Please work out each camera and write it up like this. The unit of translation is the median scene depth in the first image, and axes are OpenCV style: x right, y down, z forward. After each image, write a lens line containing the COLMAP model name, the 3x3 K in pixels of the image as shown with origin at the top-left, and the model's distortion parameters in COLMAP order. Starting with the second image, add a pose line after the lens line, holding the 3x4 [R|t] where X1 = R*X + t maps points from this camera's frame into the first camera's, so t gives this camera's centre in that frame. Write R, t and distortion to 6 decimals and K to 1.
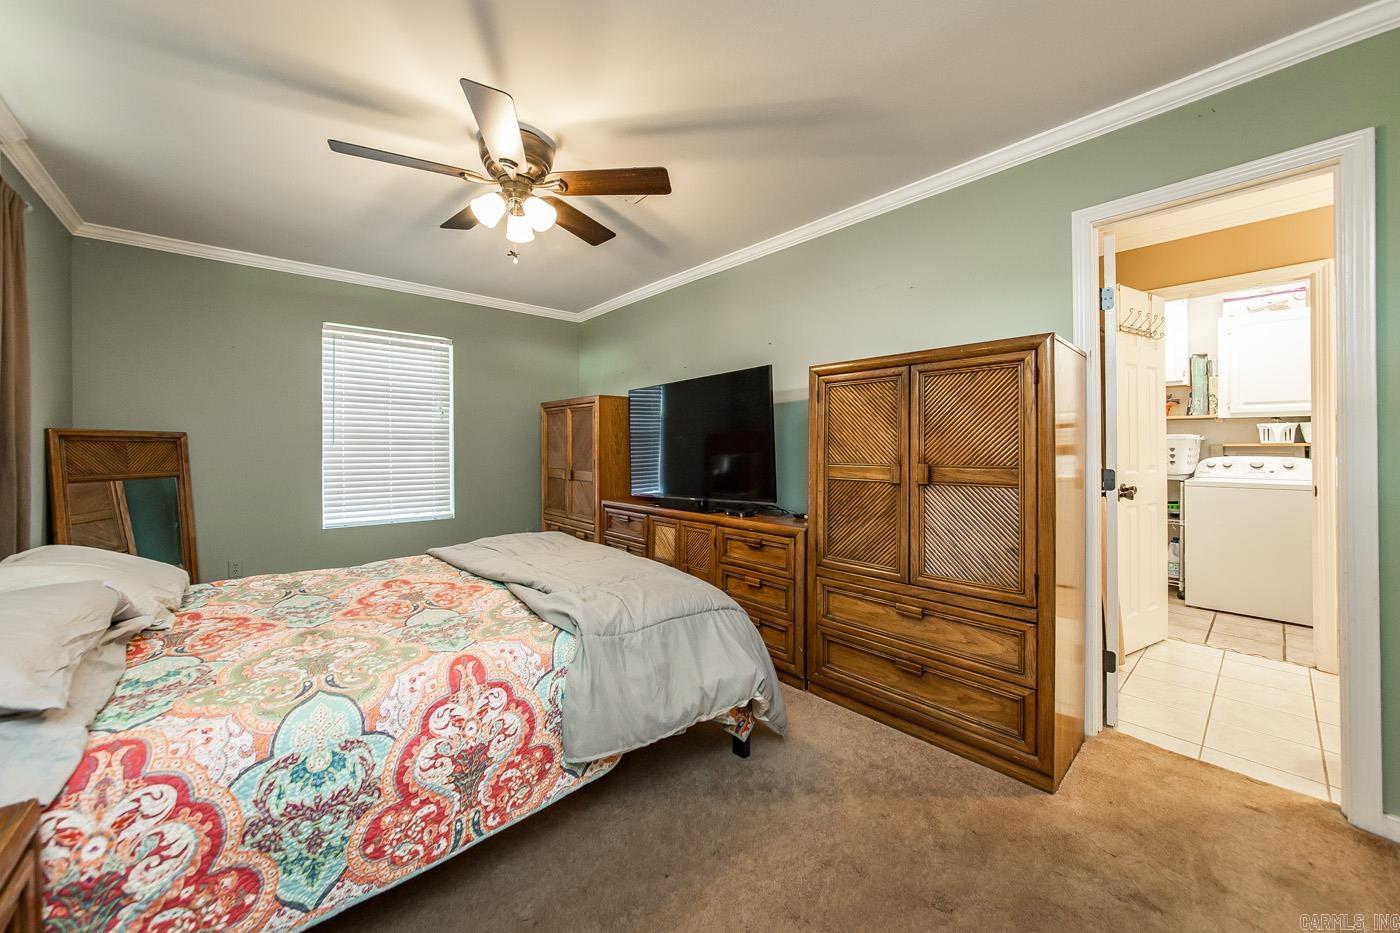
lens RADIAL K [[492.9, 0, 699.0], [0, 492.9, 461.5], [0, 0, 1]] dist [0.001215, 0.000112]
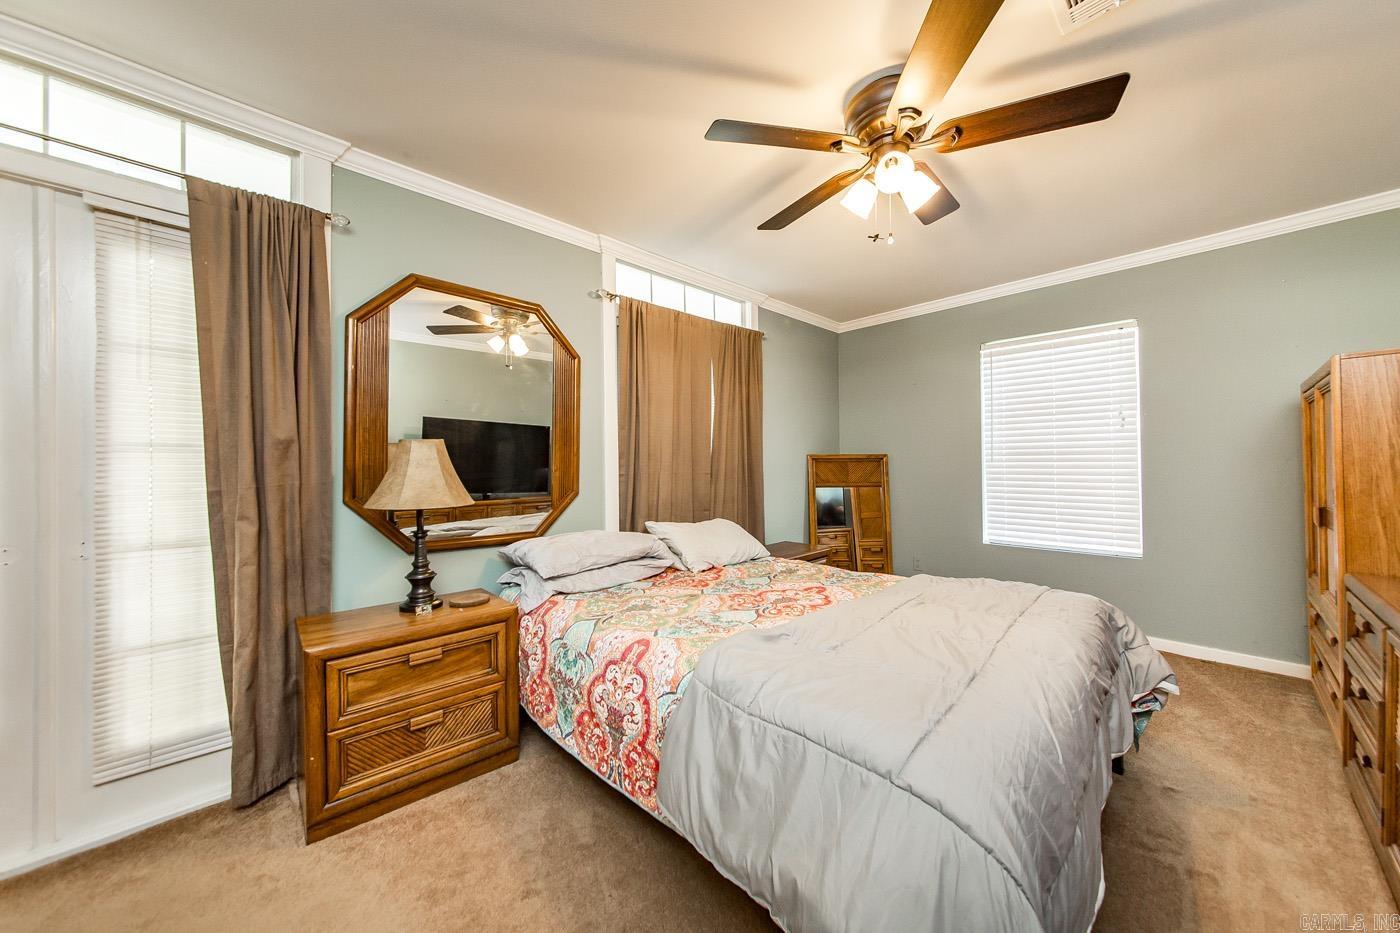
lens RADIAL K [[492.9, 0, 699.0], [0, 492.9, 461.5], [0, 0, 1]] dist [0.001215, 0.000112]
pose [[0.057131, -0.008141, -0.998333, 0.772045], [-0.020010, 0.999757, -0.009298, -0.040923], [0.998166, 0.020508, 0.056954, 1.074920]]
